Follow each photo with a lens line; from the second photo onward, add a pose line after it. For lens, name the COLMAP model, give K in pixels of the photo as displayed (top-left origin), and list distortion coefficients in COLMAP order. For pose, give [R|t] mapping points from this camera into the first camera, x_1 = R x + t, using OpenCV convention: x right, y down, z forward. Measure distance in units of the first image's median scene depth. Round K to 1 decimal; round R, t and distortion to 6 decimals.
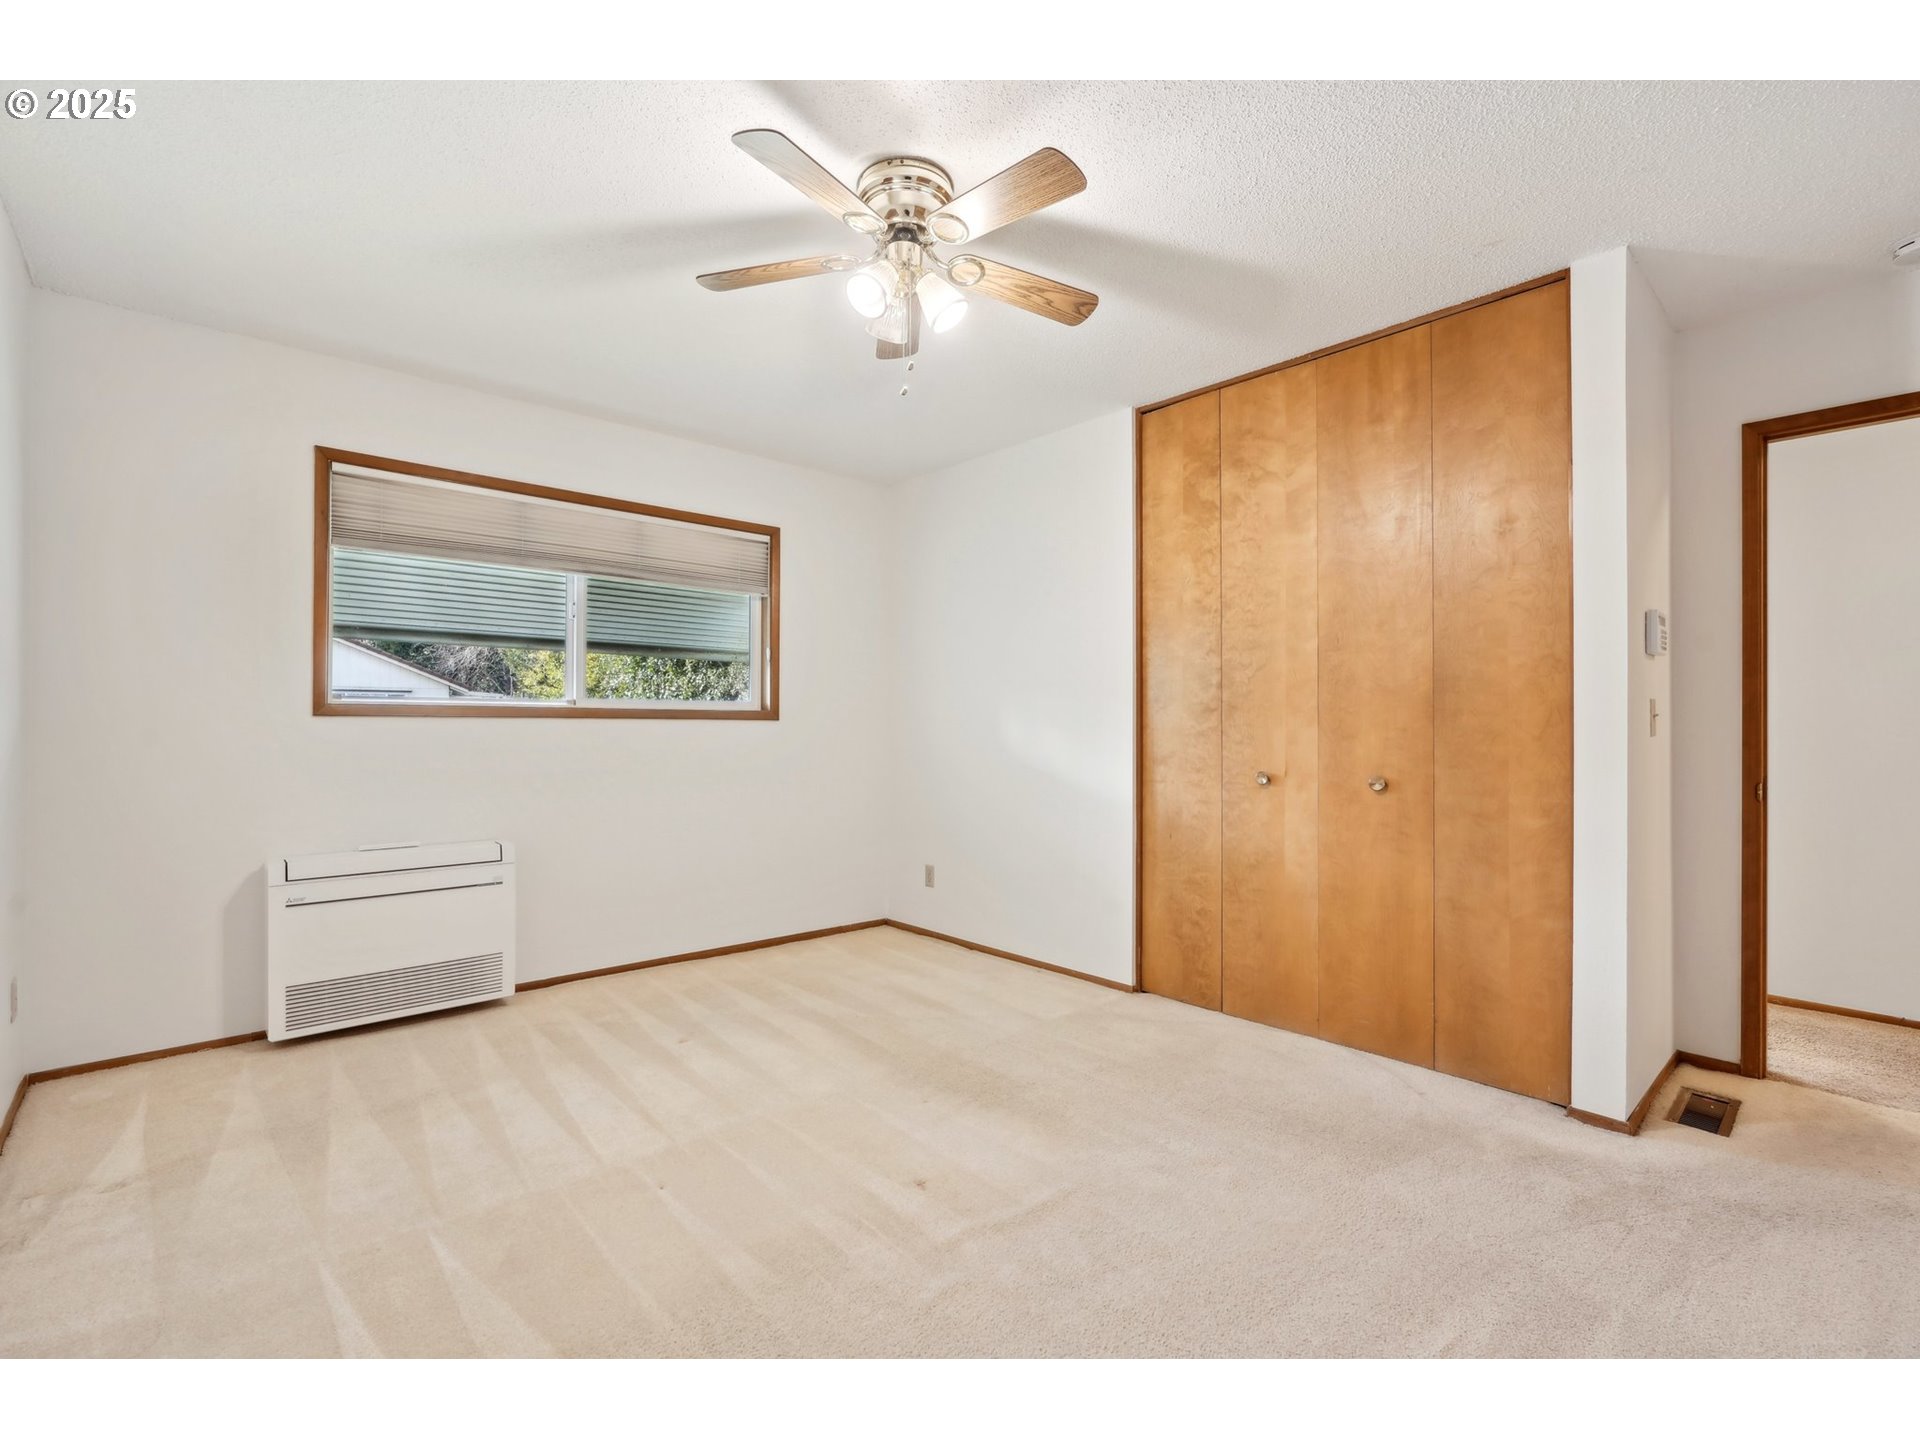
lens RADIAL K [[884.5, 0, 948.8], [0, 884.5, 730.7], [0, 0, 1]] dist [0.001228, -0.000054]
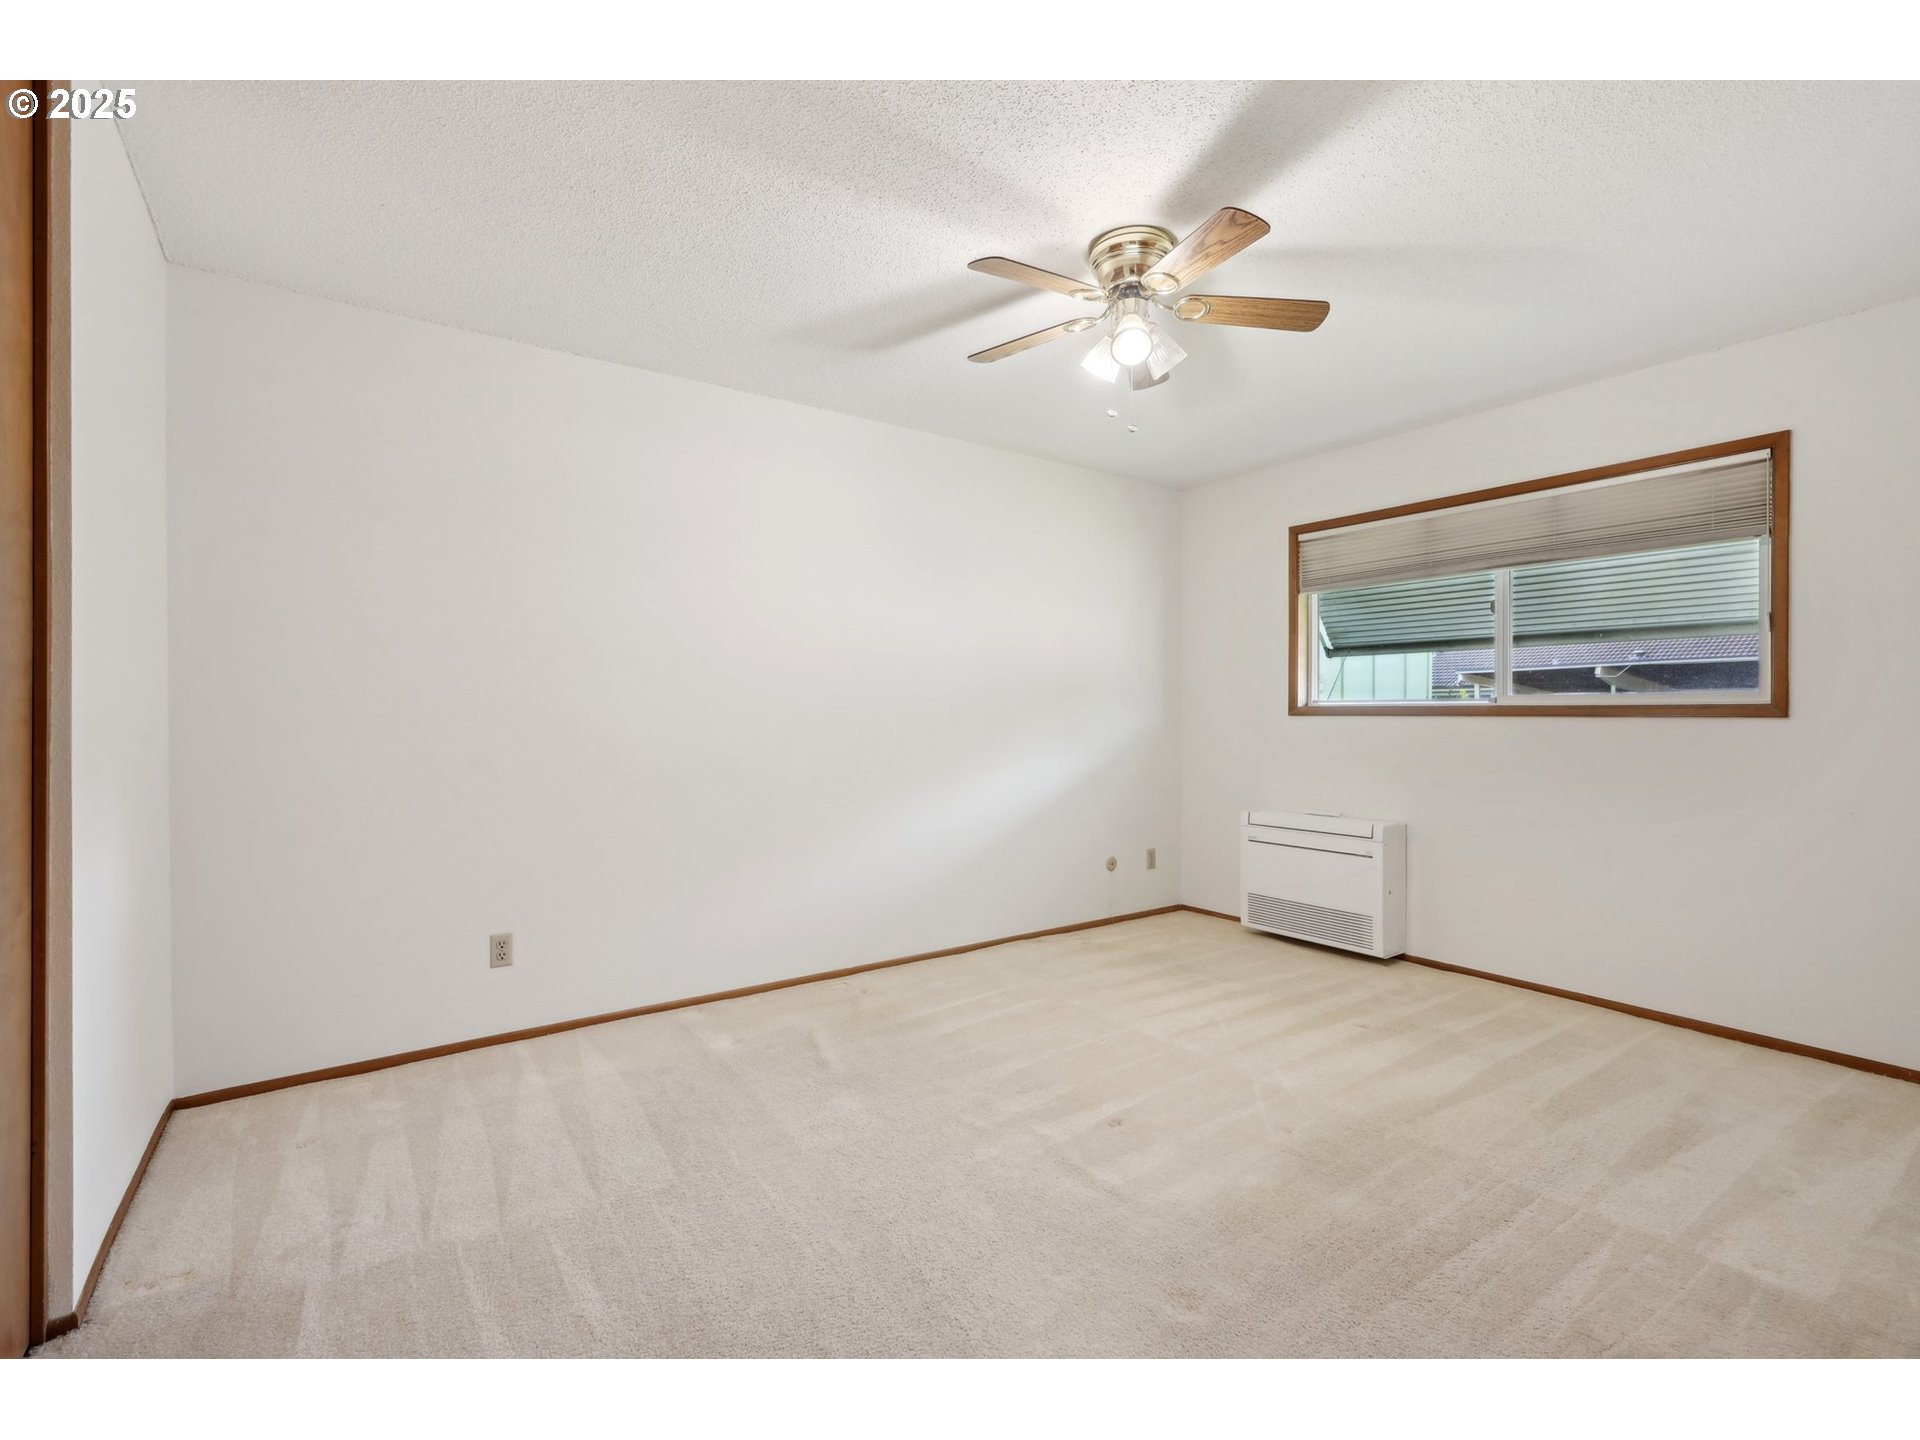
lens RADIAL K [[884.5, 0, 948.8], [0, 884.5, 730.7], [0, 0, 1]] dist [0.001228, -0.000054]
pose [[-0.130023, 0.015050, -0.991397, 0.736478], [-0.007025, 0.999846, 0.016099, -0.010730], [0.991486, 0.009058, -0.129897, 0.602549]]
